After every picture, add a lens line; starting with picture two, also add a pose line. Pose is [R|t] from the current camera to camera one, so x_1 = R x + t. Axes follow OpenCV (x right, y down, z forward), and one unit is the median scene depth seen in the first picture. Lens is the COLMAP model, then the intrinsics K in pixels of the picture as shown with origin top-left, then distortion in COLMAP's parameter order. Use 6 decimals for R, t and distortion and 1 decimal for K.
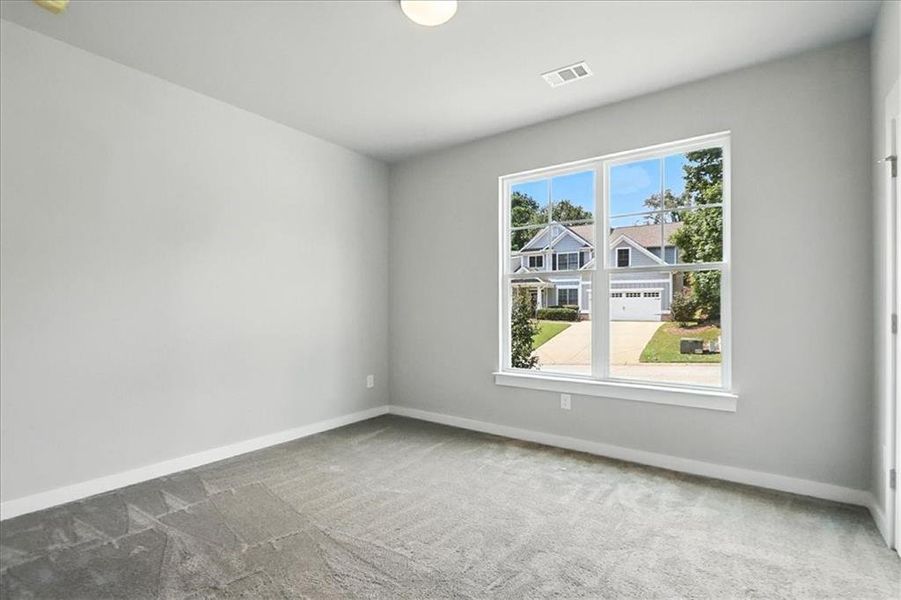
lens RADIAL K [[465.1, 0, 452.0], [0, 465.1, 301.4], [0, 0, 1]] dist [0.004012, 0.002035]
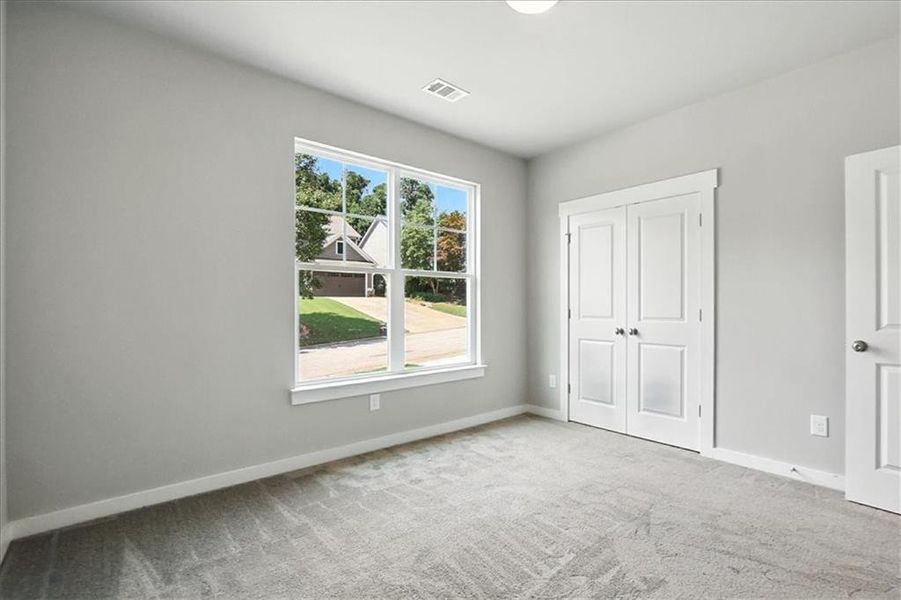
lens RADIAL K [[465.1, 0, 451.9], [0, 465.1, 305.2], [0, 0, 1]] dist [0.004012, 0.002035]
pose [[0.166177, 0.008681, 0.986058, -0.807773], [-0.009713, 0.999927, -0.007167, 0.020688], [-0.986048, -0.008386, 0.166249, 0.796013]]
